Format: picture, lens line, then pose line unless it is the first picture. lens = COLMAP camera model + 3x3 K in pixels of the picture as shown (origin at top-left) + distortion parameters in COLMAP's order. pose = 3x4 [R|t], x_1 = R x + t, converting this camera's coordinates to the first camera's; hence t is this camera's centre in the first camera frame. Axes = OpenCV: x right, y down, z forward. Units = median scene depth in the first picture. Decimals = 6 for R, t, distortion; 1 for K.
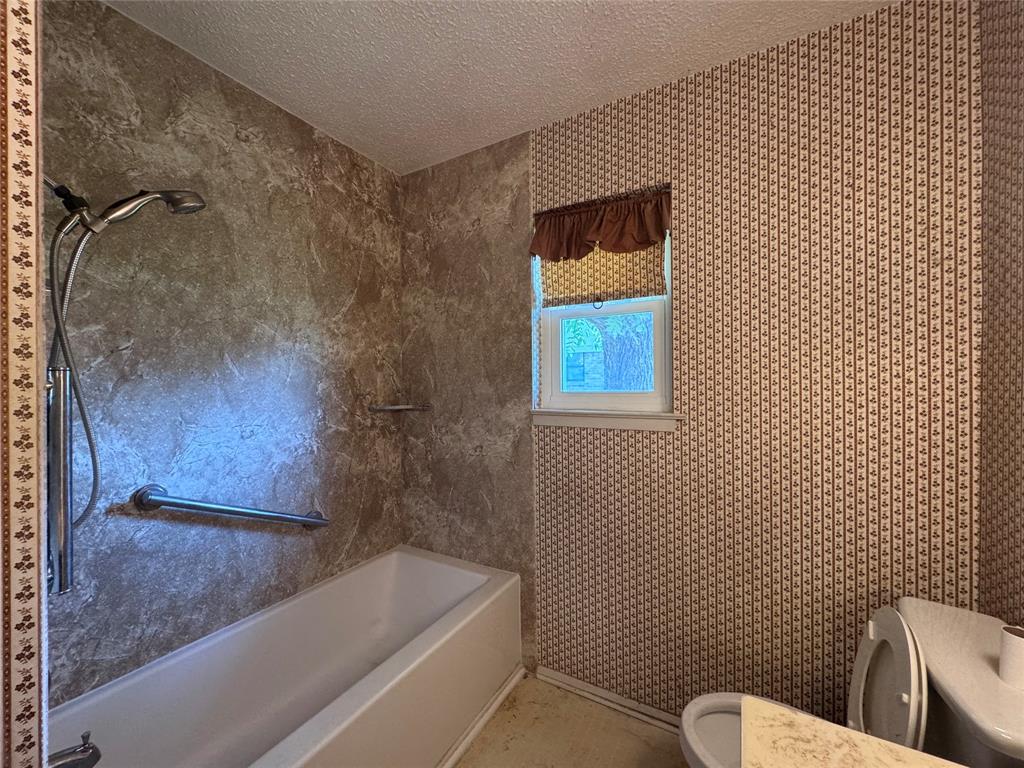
lens RADIAL K [[405.3, 0, 513.0], [0, 405.3, 382.8], [0, 0, 1]] dist [-0.003413, -0.000029]
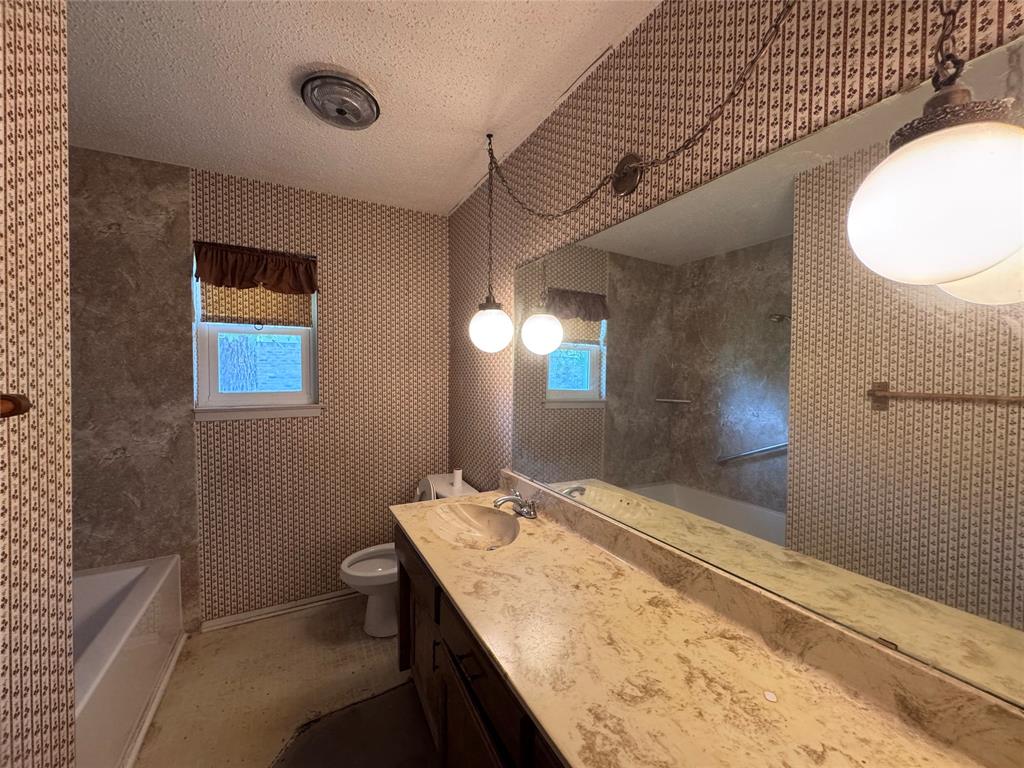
lens RADIAL K [[405.3, 0, 513.5], [0, 405.3, 384.8], [0, 0, 1]] dist [-0.003413, -0.000029]
pose [[0.533345, -0.012013, 0.845813, -0.452608], [-0.001812, 0.999881, 0.015343, -0.022392], [-0.845896, -0.009716, 0.533260, -0.407768]]
